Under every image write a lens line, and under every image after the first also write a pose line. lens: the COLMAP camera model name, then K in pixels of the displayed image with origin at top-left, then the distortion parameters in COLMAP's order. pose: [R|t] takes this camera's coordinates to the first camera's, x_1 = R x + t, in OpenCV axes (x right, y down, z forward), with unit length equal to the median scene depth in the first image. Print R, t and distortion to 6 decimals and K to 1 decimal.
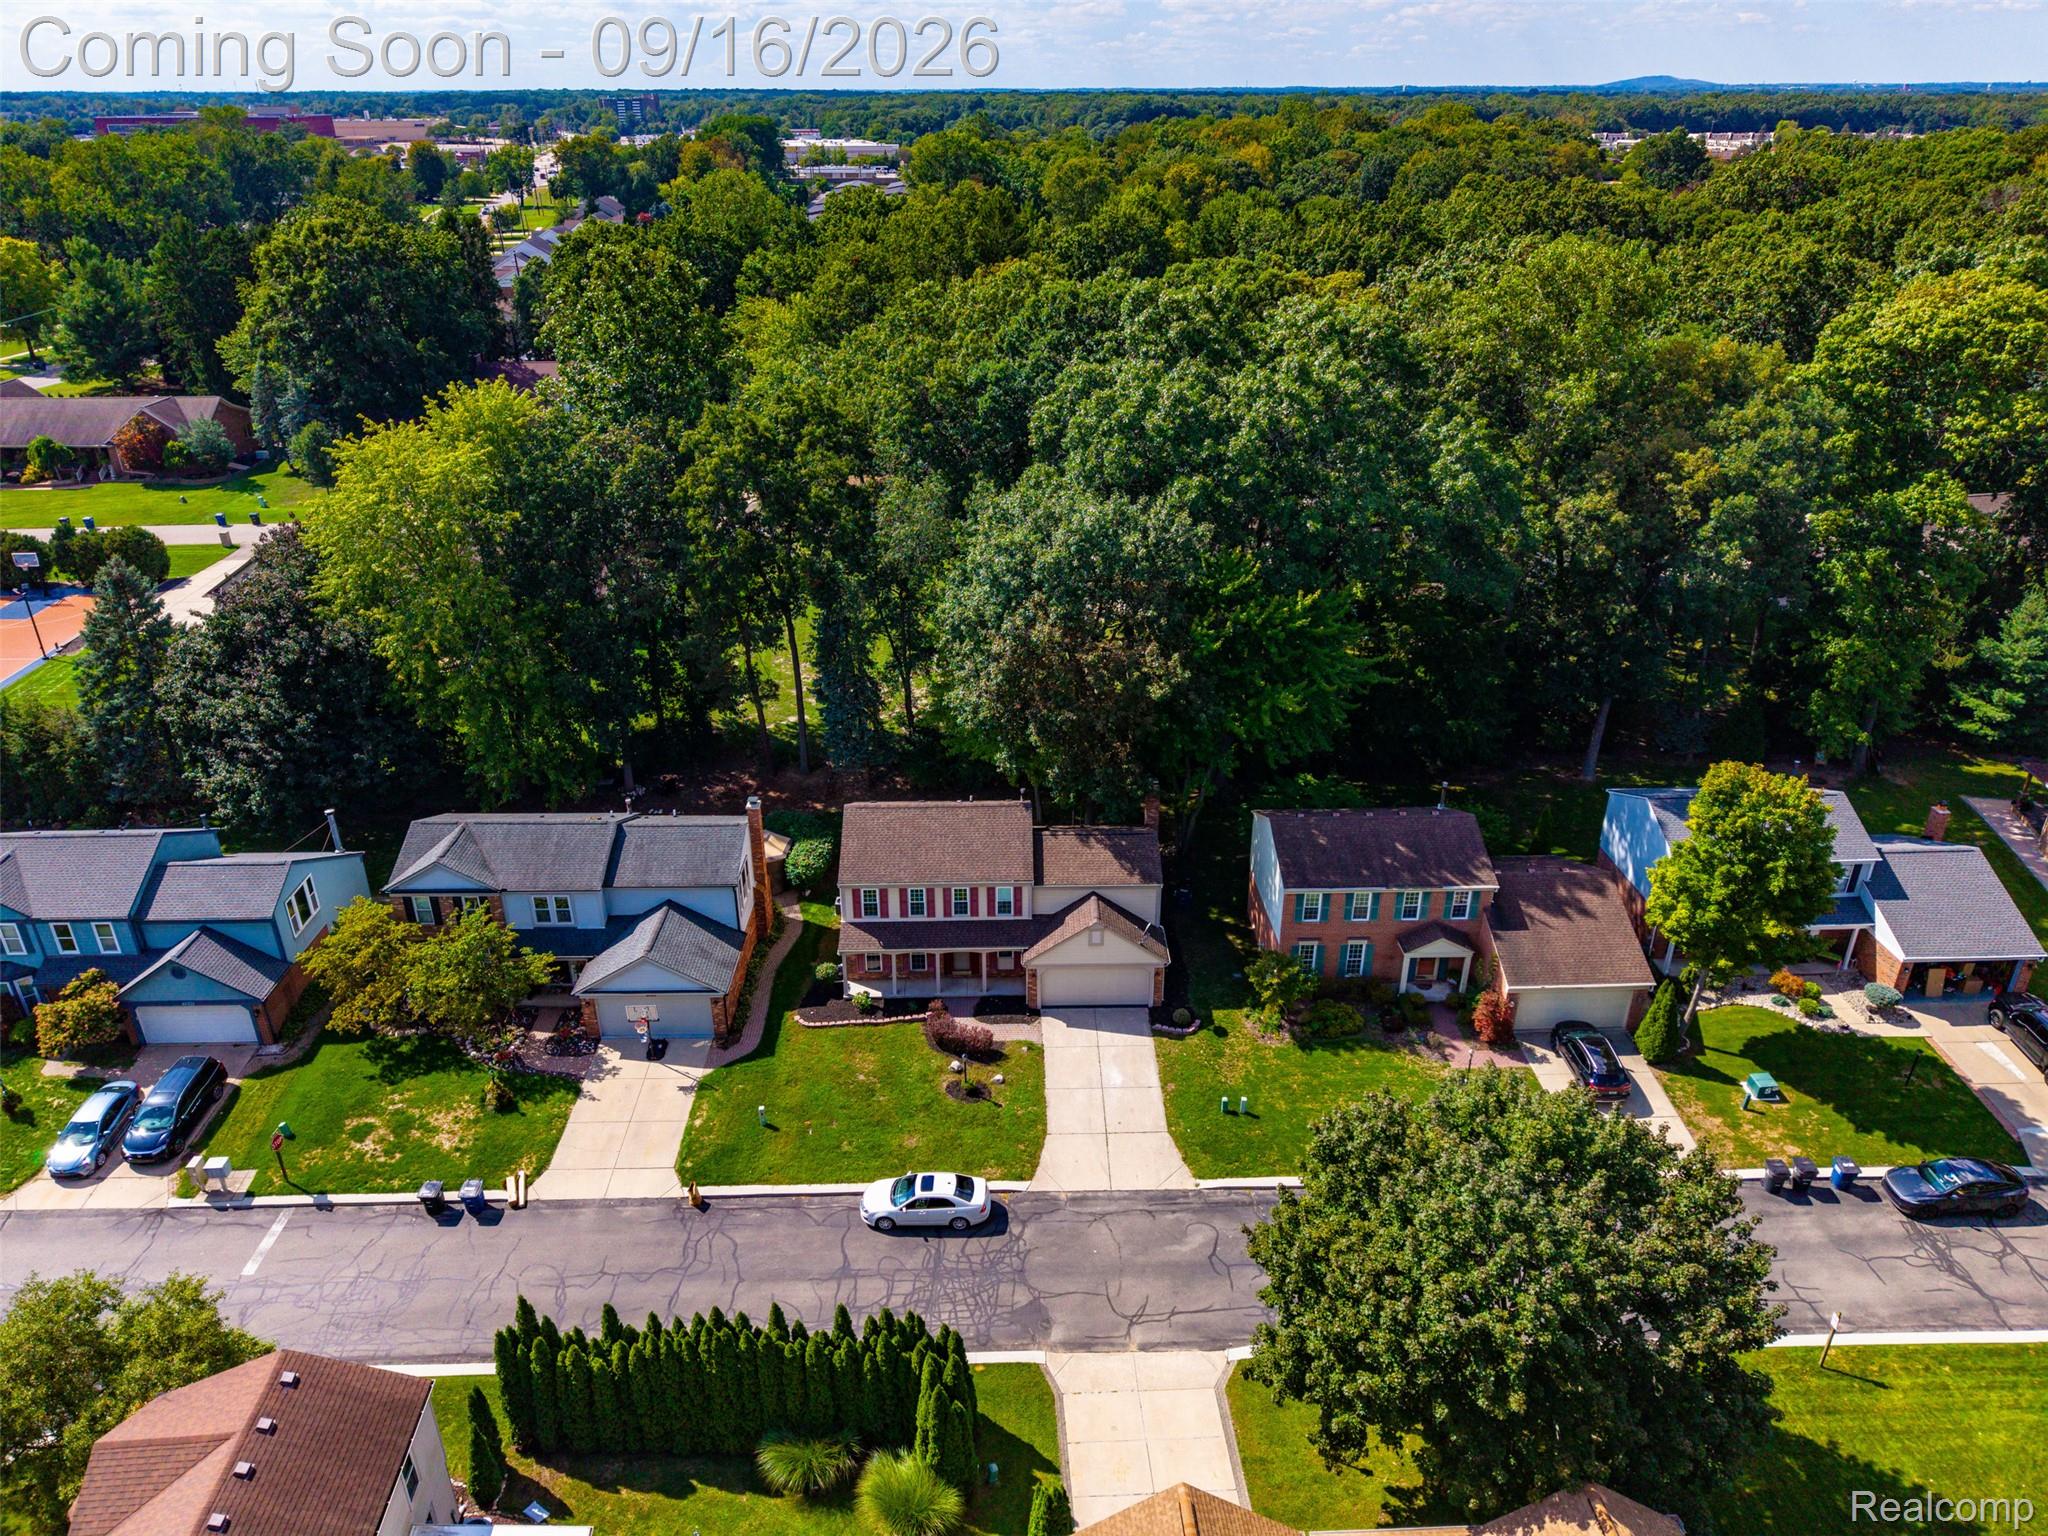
lens RADIAL K [[1378.5, 0, 1017.5], [0, 1378.5, 783.7], [0, 0, 1]] dist [0.024288, -0.019988]
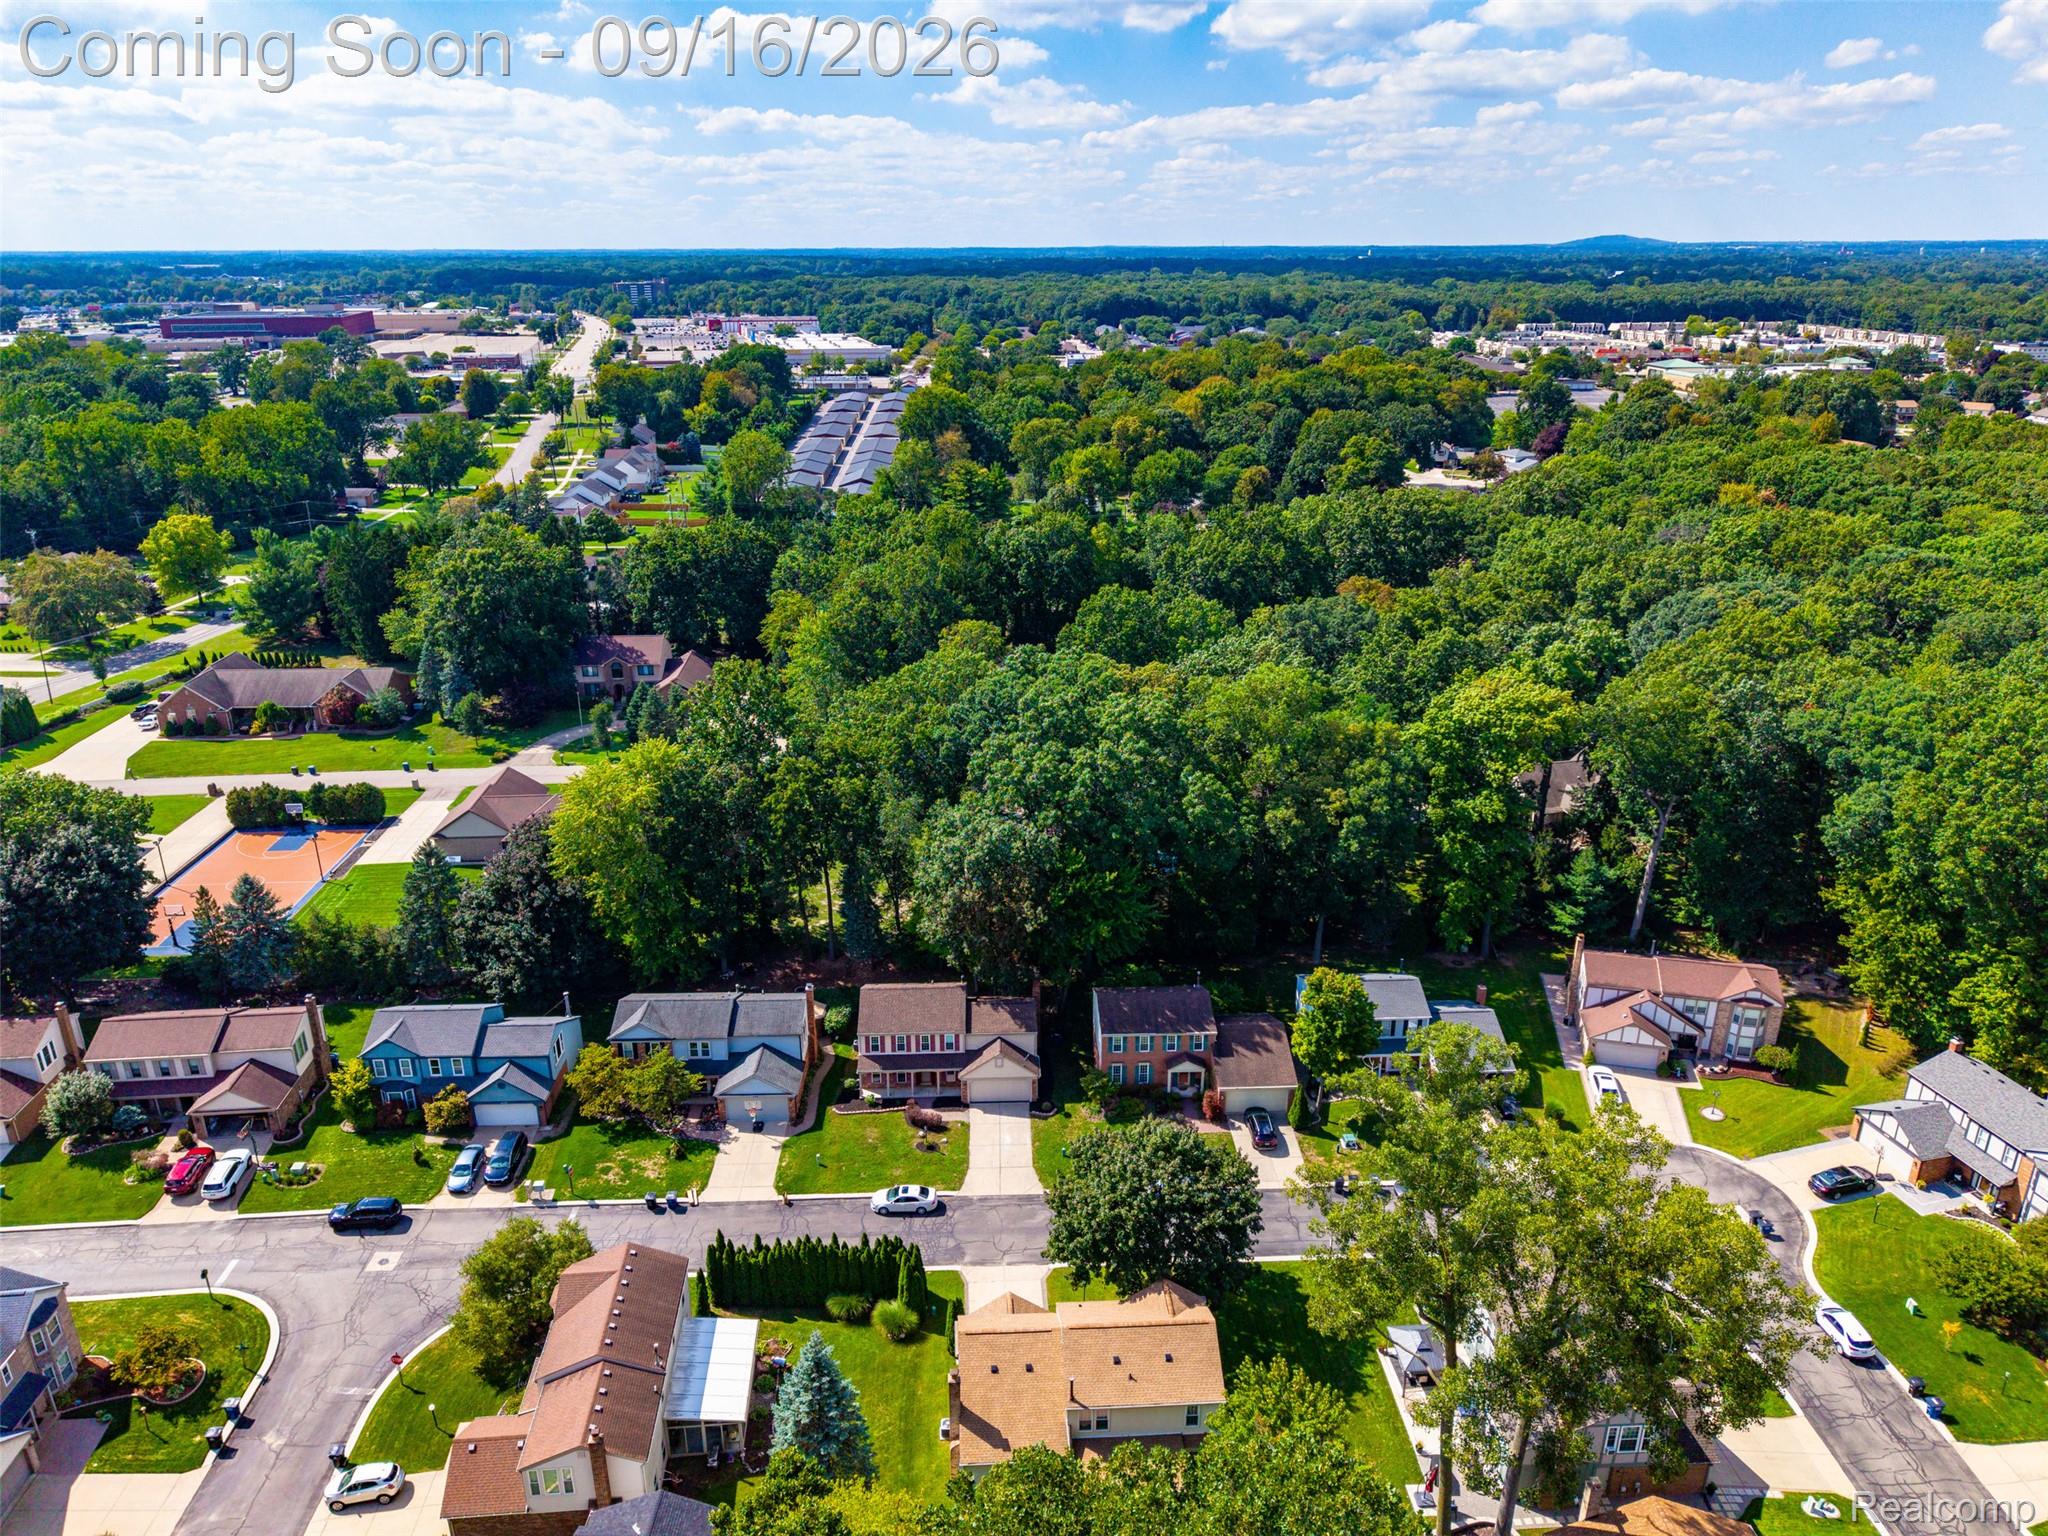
lens RADIAL K [[1378.5, 0, 1038.8], [0, 1378.5, 773.5], [0, 0, 1]] dist [0.024288, -0.019988]
pose [[0.999717, -0.001565, 0.023729, 0.064970], [0.003943, 0.994932, -0.100472, -0.083697], [-0.023452, 0.100537, 0.994657, -0.835630]]
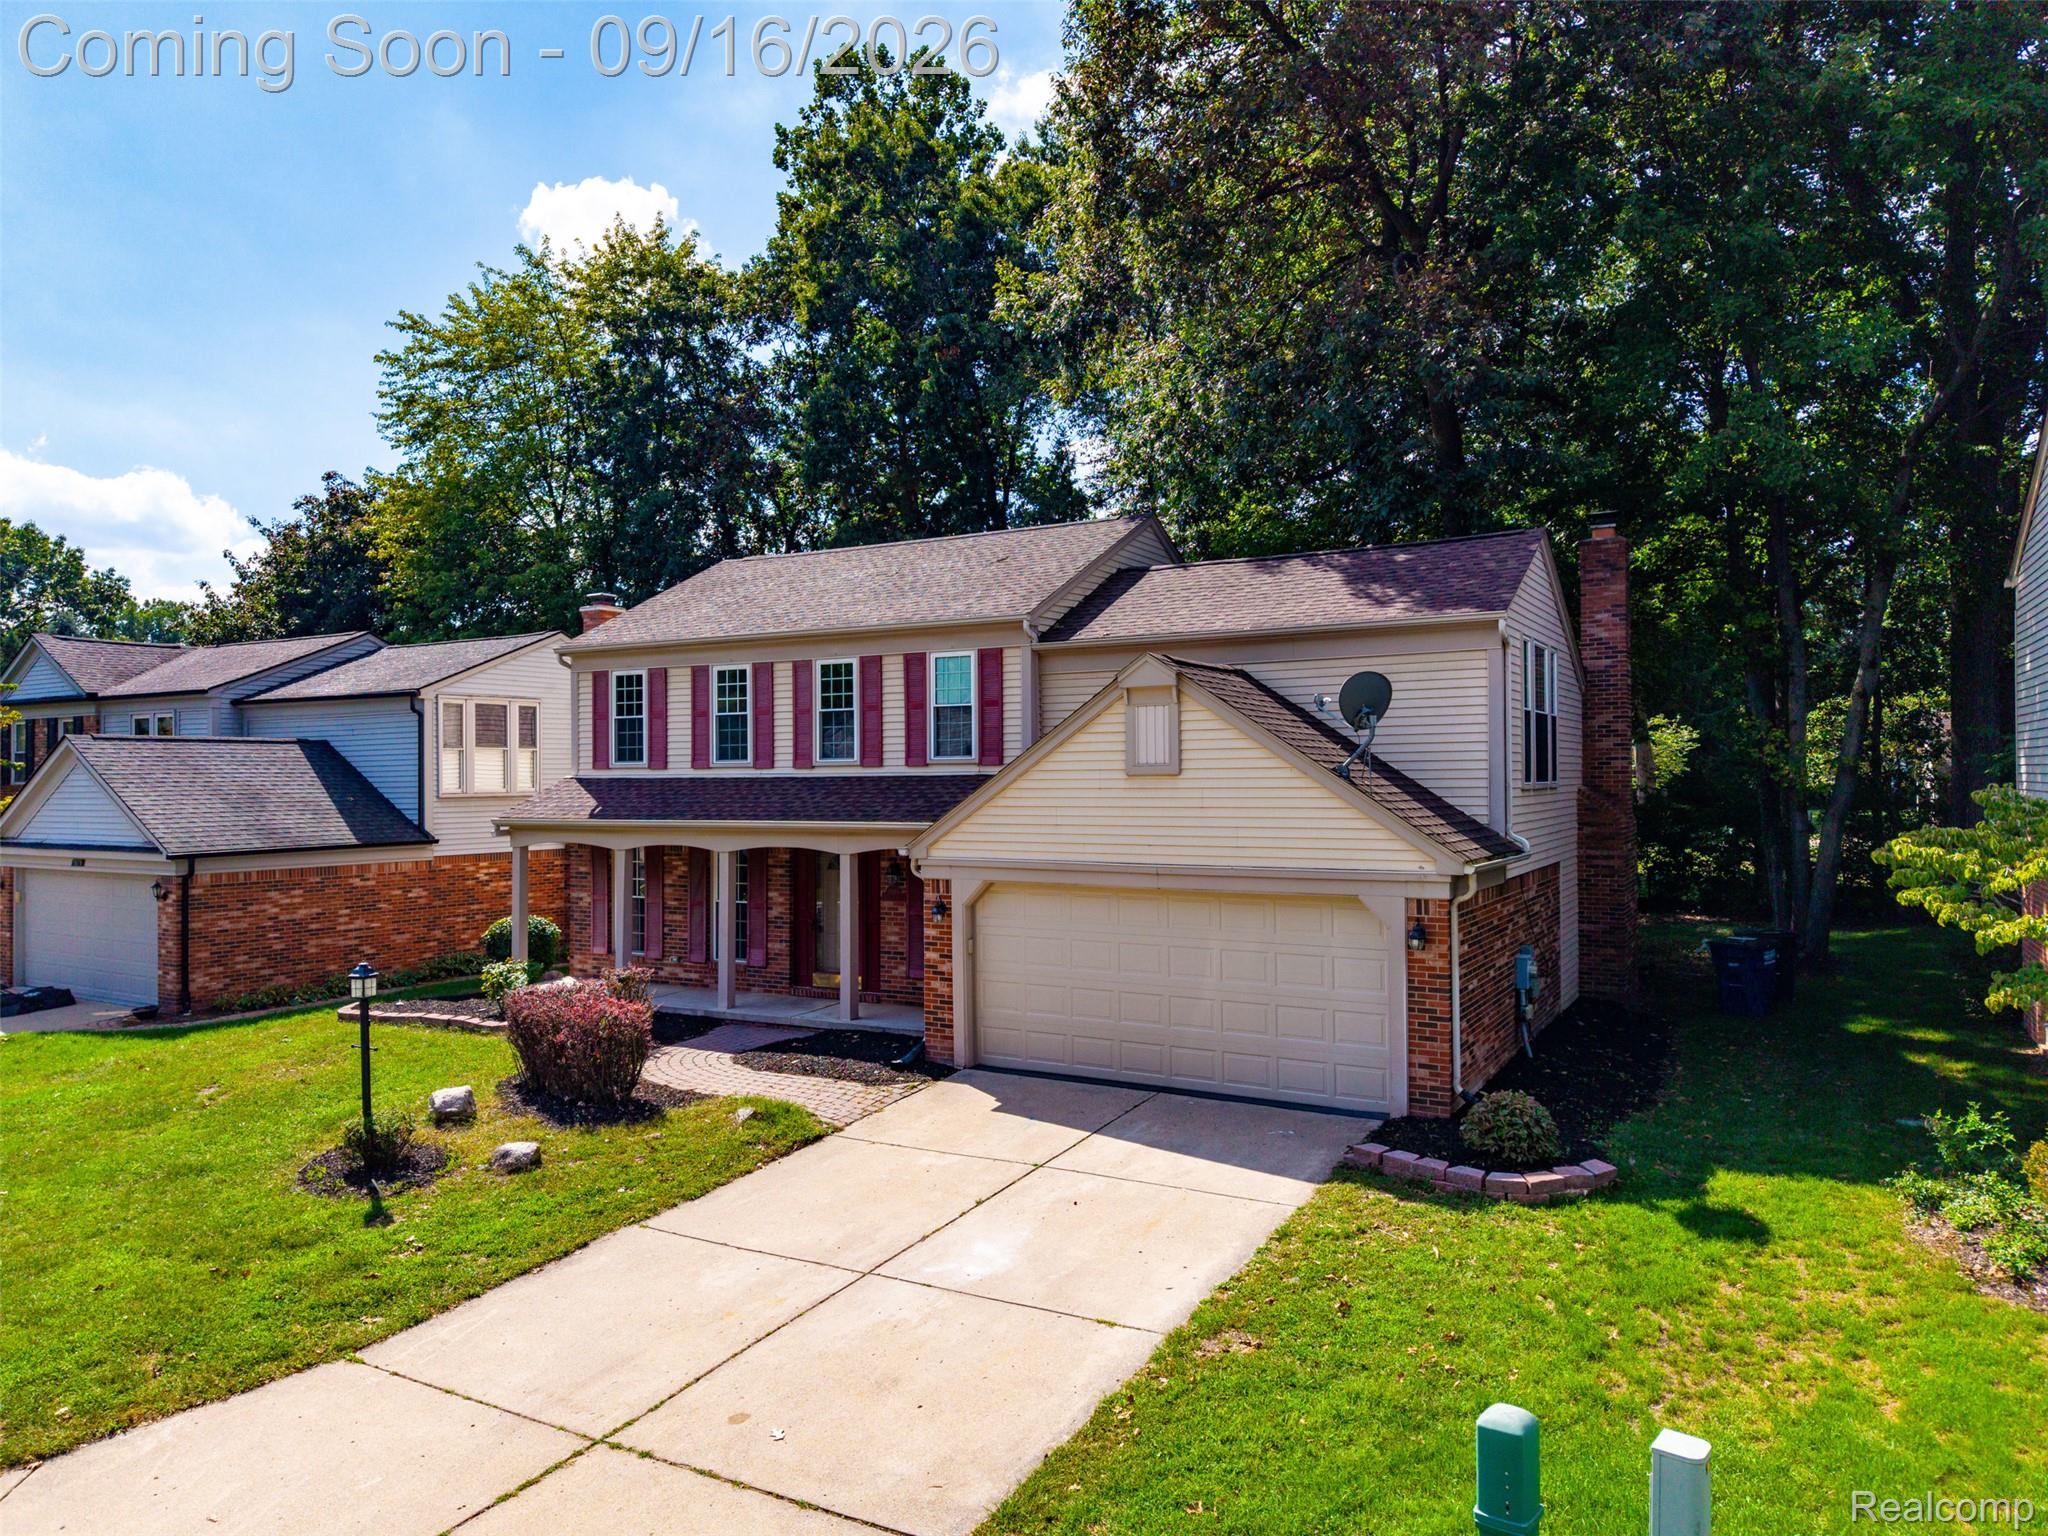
lens RADIAL K [[1378.5, 0, 1021.4], [0, 1378.5, 772.9], [0, 0, 1]] dist [0.024288, -0.019988]
pose [[0.854918, -0.009565, -0.518675, 0.158843], [-0.231089, 0.888127, -0.397276, 0.213438], [0.464450, 0.459499, 0.757065, 0.785451]]
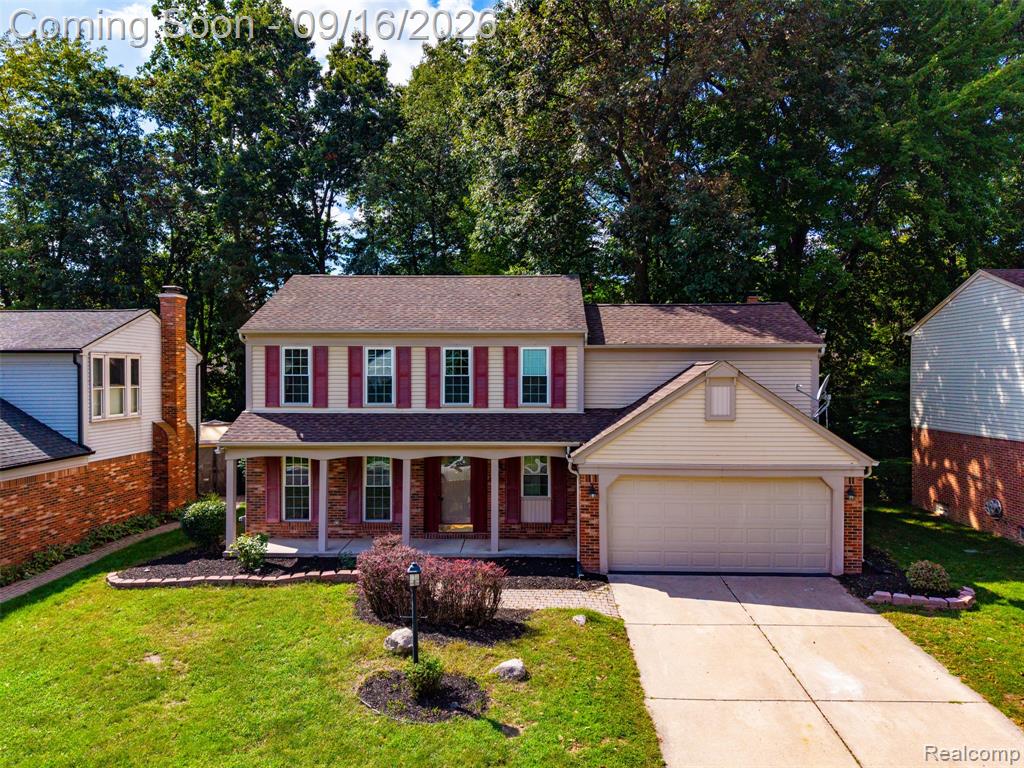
lens RADIAL K [[689.2, 0, 516.6], [0, 689.2, 384.4], [0, 0, 1]] dist [0.024288, -0.019988]
pose [[0.998755, -0.000079, -0.049885, -0.002868], [-0.022345, 0.893359, -0.448788, 0.213281], [0.044600, 0.449343, 0.892245, 0.750920]]
